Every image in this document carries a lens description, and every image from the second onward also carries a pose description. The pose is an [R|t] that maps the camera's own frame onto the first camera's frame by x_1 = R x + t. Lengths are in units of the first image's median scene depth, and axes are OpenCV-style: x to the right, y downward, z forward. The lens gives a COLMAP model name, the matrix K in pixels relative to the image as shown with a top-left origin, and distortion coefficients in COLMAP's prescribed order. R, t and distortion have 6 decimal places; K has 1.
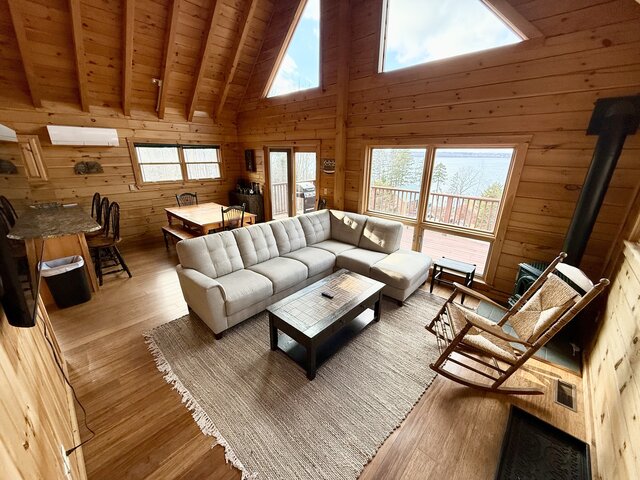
lens RADIAL K [[255.0, 0, 317.4], [0, 255.0, 238.5], [0, 0, 1]] dist [0.001037, -0.000082]
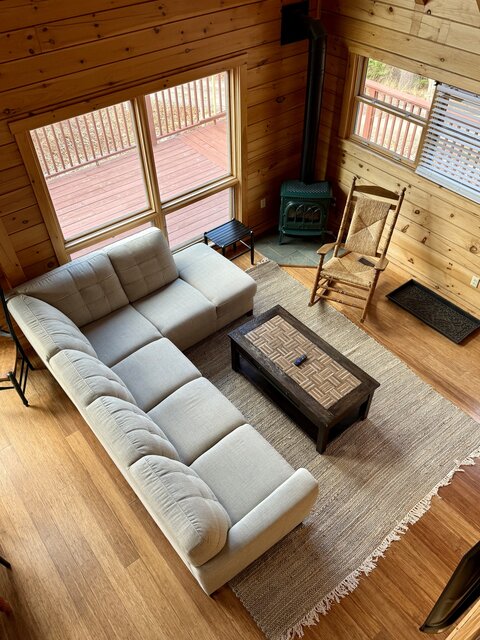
lens RADIAL K [[507.8, 0, 243.3], [0, 507.8, 323.7], [0, 0, 1]] dist [0.048924, -0.039309]
pose [[0.144510, -0.714660, 0.684382, -0.563270], [0.329357, 0.686944, 0.647790, -0.539268], [-0.933081, 0.131793, 0.334648, 0.346046]]
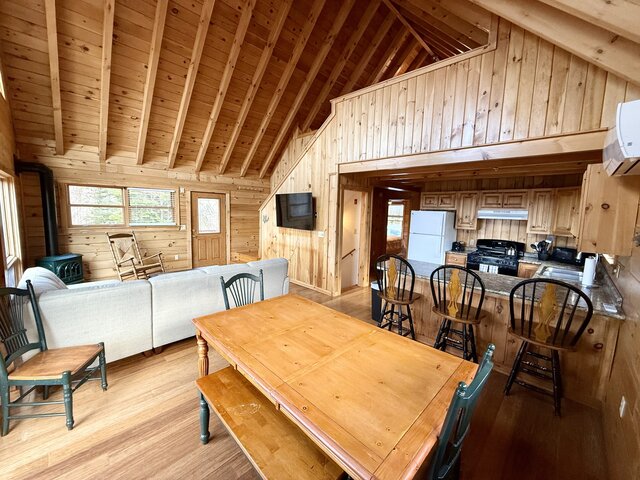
lens RADIAL K [[255.0, 0, 317.7], [0, 255.0, 238.9], [0, 0, 1]] dist [0.001037, -0.000082]
pose [[-0.998585, -0.039493, 0.035600, -0.477648], [-0.020716, 0.905629, 0.423565, -0.414702], [-0.048968, 0.422228, -0.905166, 1.372752]]
